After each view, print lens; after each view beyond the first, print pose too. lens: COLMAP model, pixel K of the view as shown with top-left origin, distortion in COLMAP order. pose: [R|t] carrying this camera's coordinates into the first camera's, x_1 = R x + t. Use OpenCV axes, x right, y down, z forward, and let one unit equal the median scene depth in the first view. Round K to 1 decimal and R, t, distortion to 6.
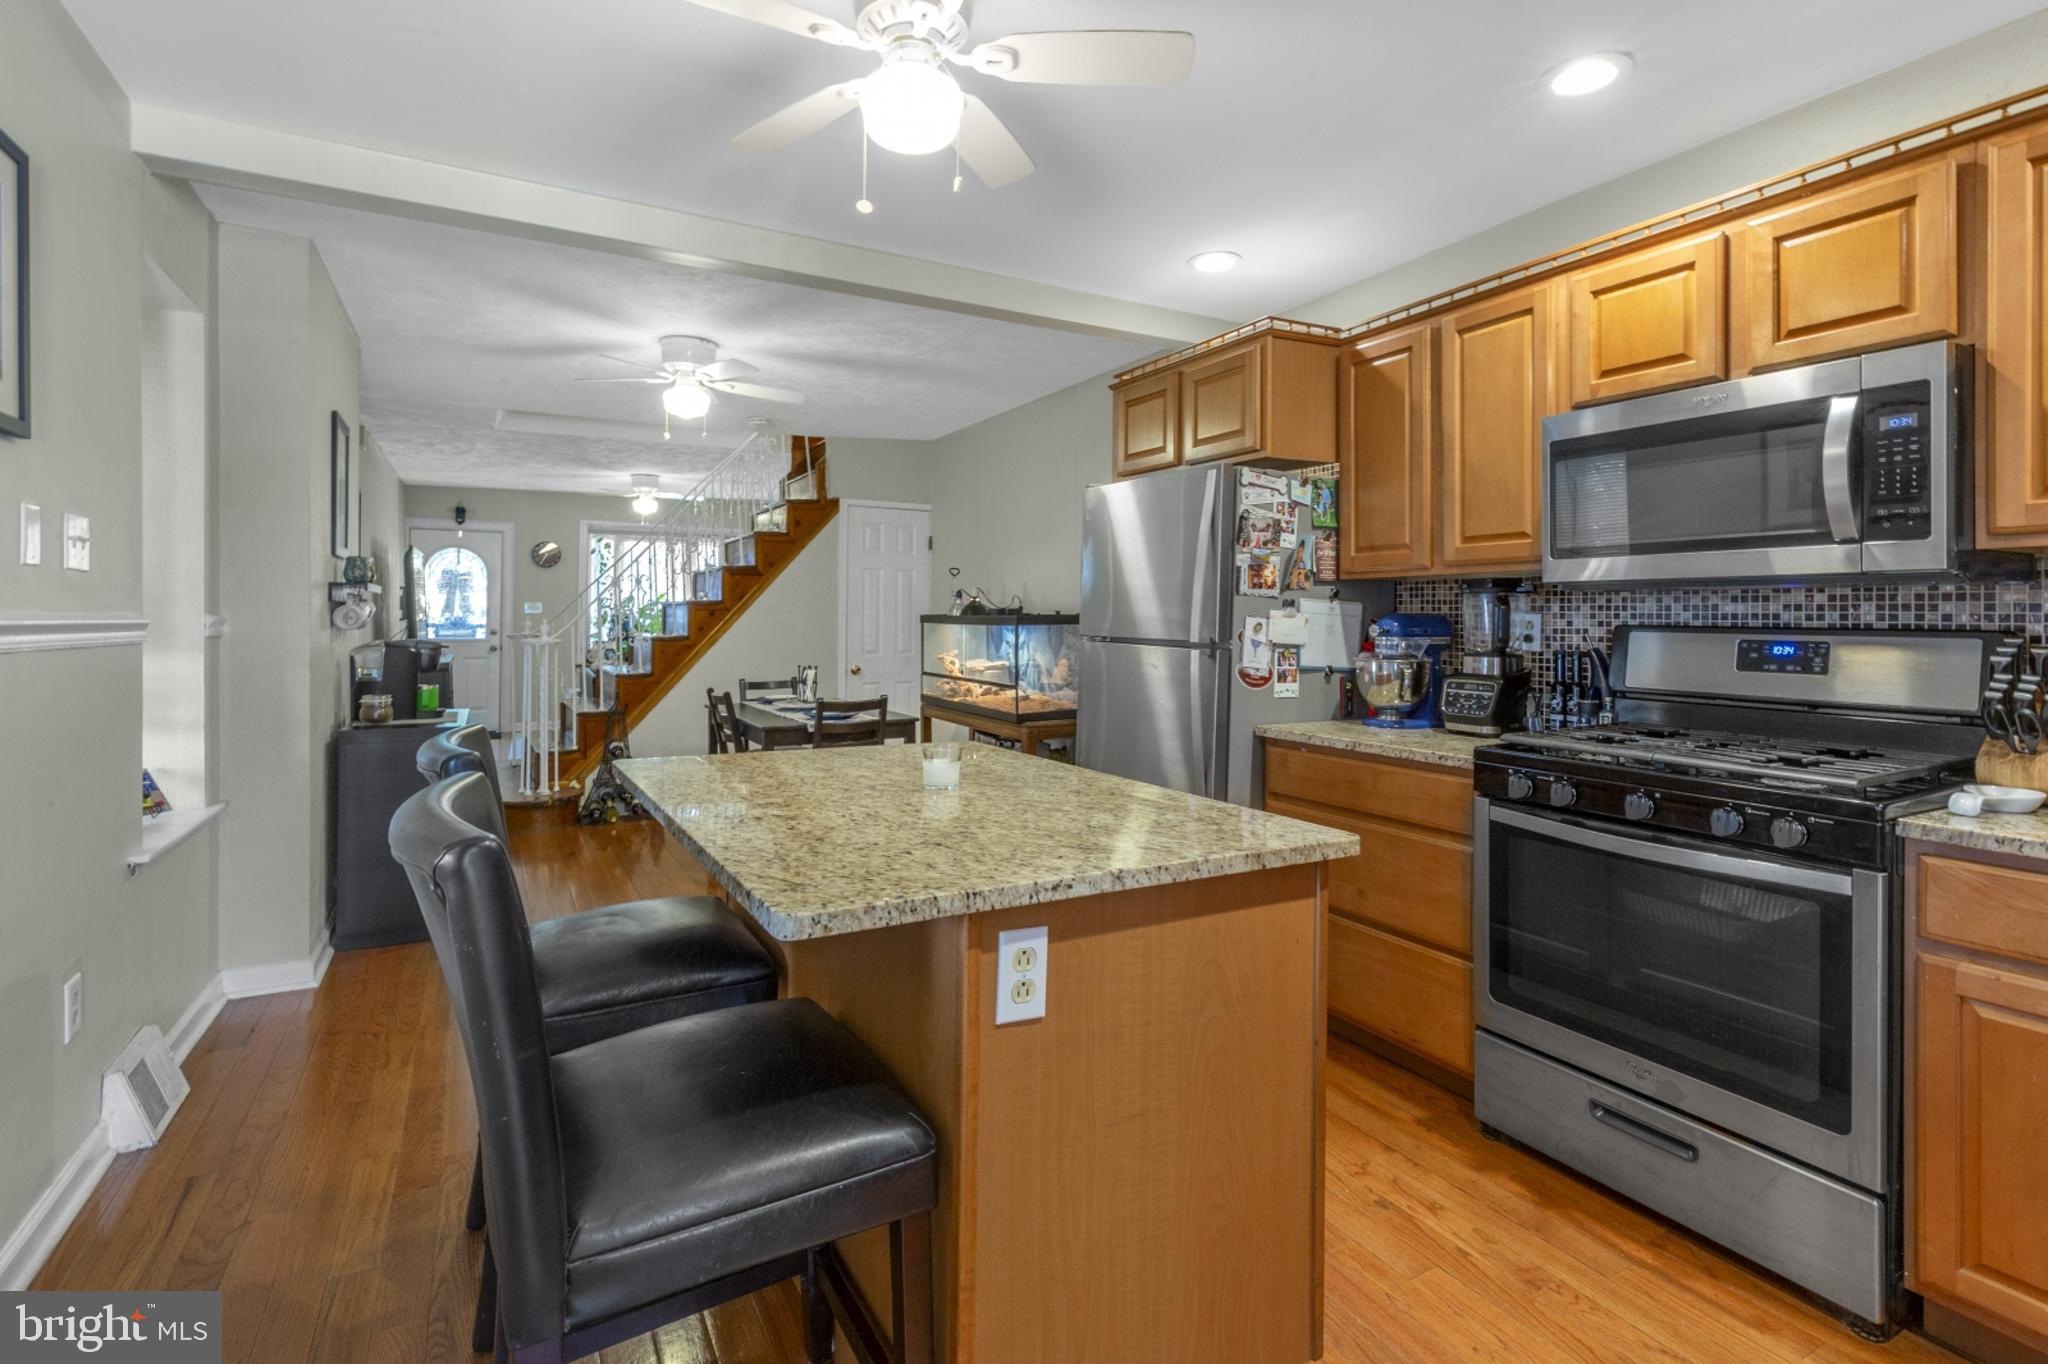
lens RADIAL K [[957.1, 0, 1022.6], [0, 957.1, 607.1], [0, 0, 1]] dist [-0.002773, -0.000568]
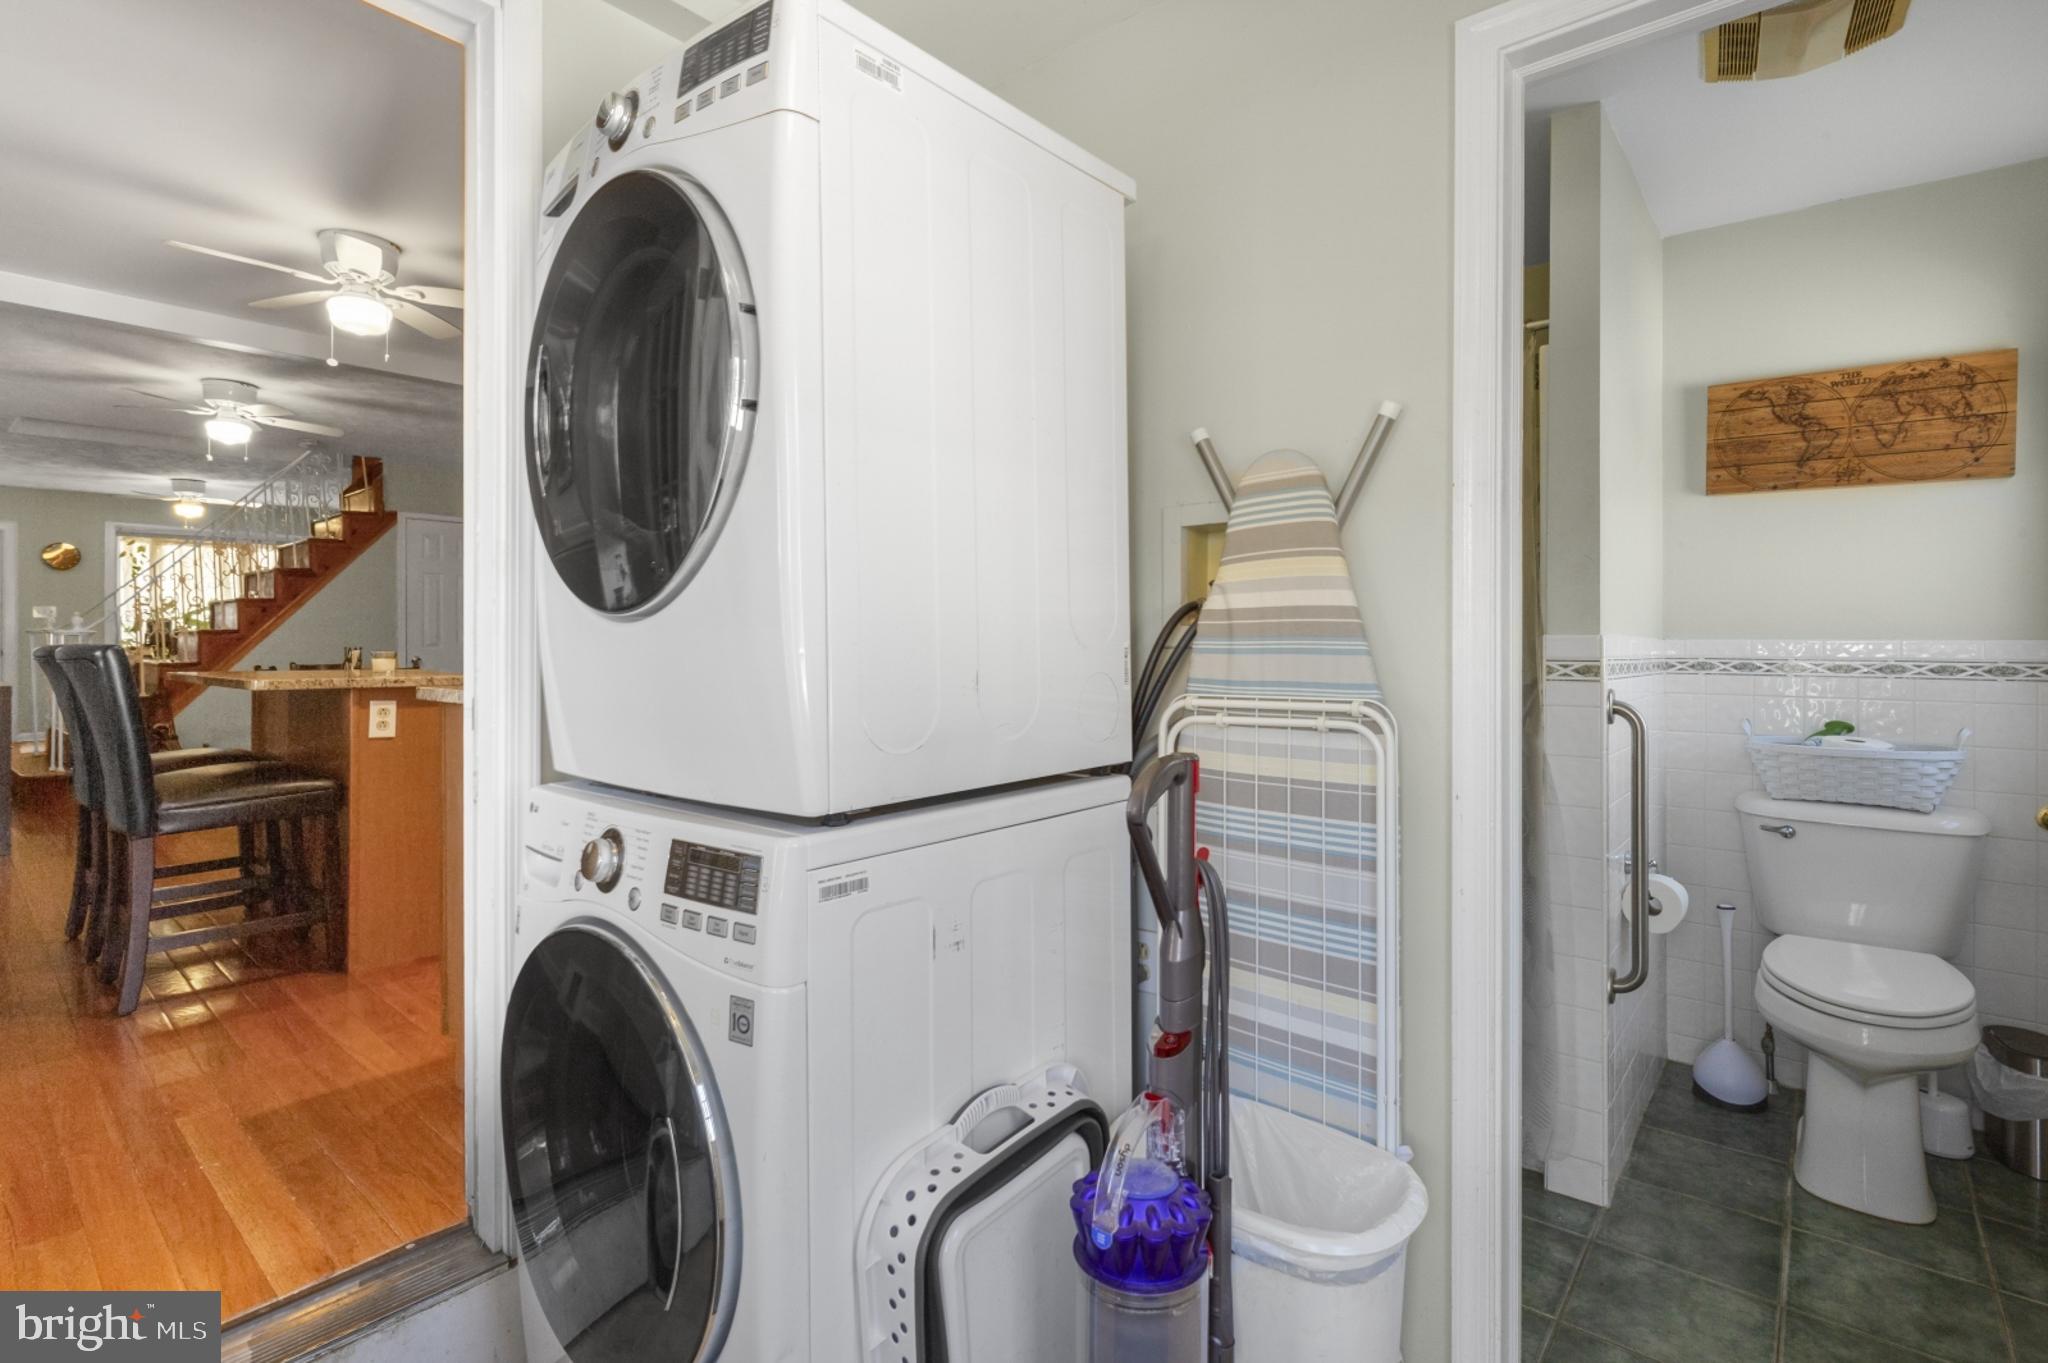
lens RADIAL K [[949.4, 0, 1029.7], [0, 949.4, 645.1], [0, 0, 1]] dist [0.000349, -0.000382]
pose [[0.940086, -0.007771, 0.340847, 0.137820], [0.001744, 0.999837, 0.017984, 0.028808], [-0.340932, -0.016312, 0.939947, -0.349569]]
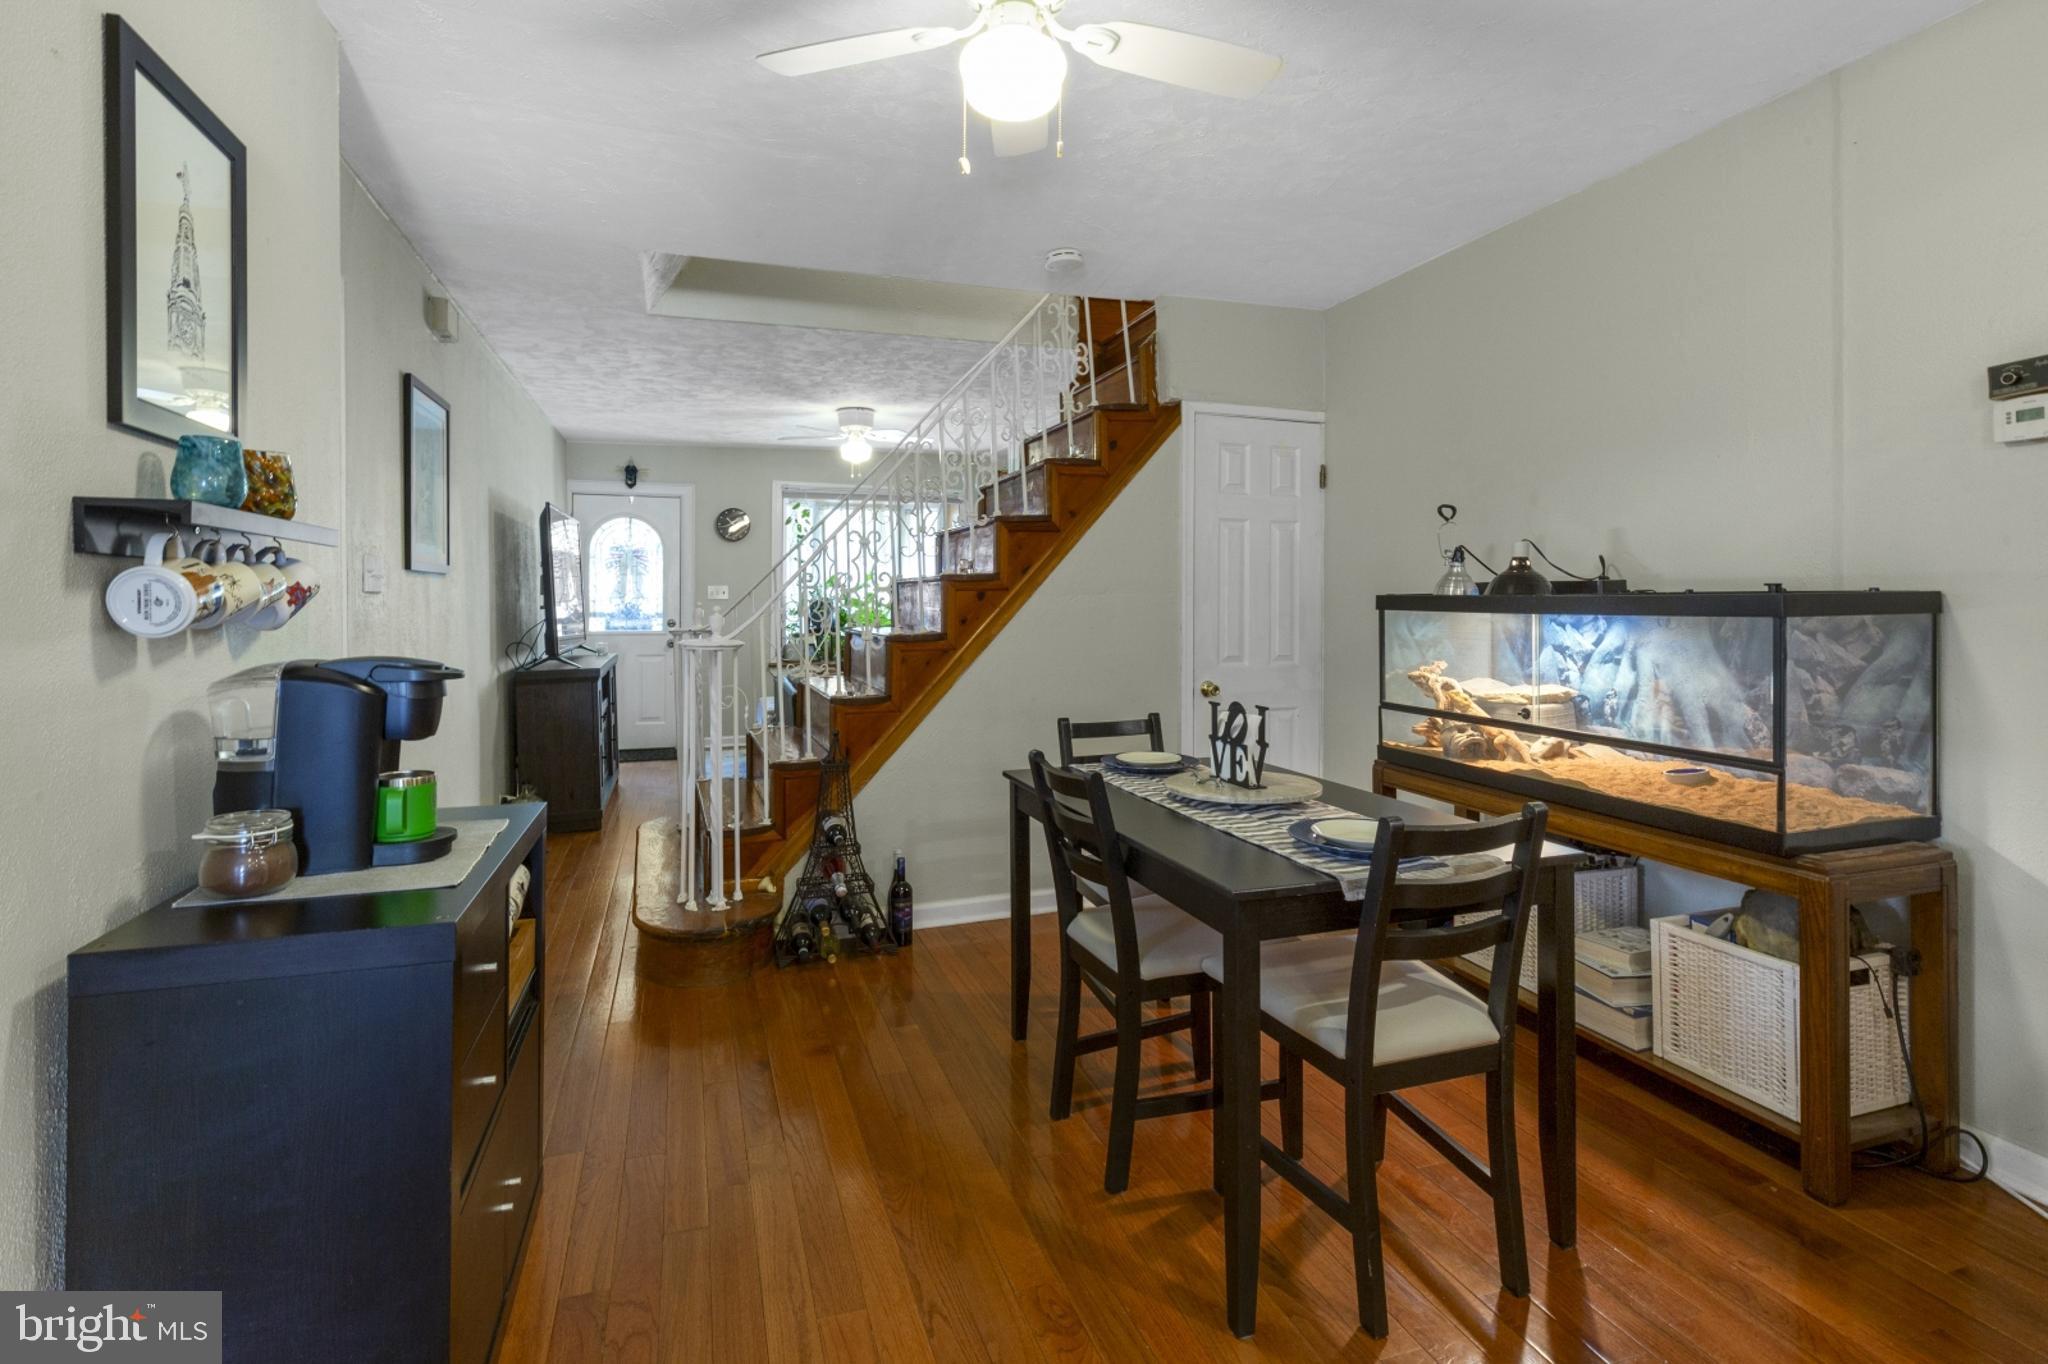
lens RADIAL K [[966.9, 0, 1034.3], [0, 966.9, 601.8], [0, 0, 1]] dist [-0.001947, -0.000960]
pose [[0.985645, -0.004064, -0.168781, -0.183774], [0.005555, 0.999950, 0.008362, 0.005705], [0.168739, -0.009179, 0.985618, 0.396852]]
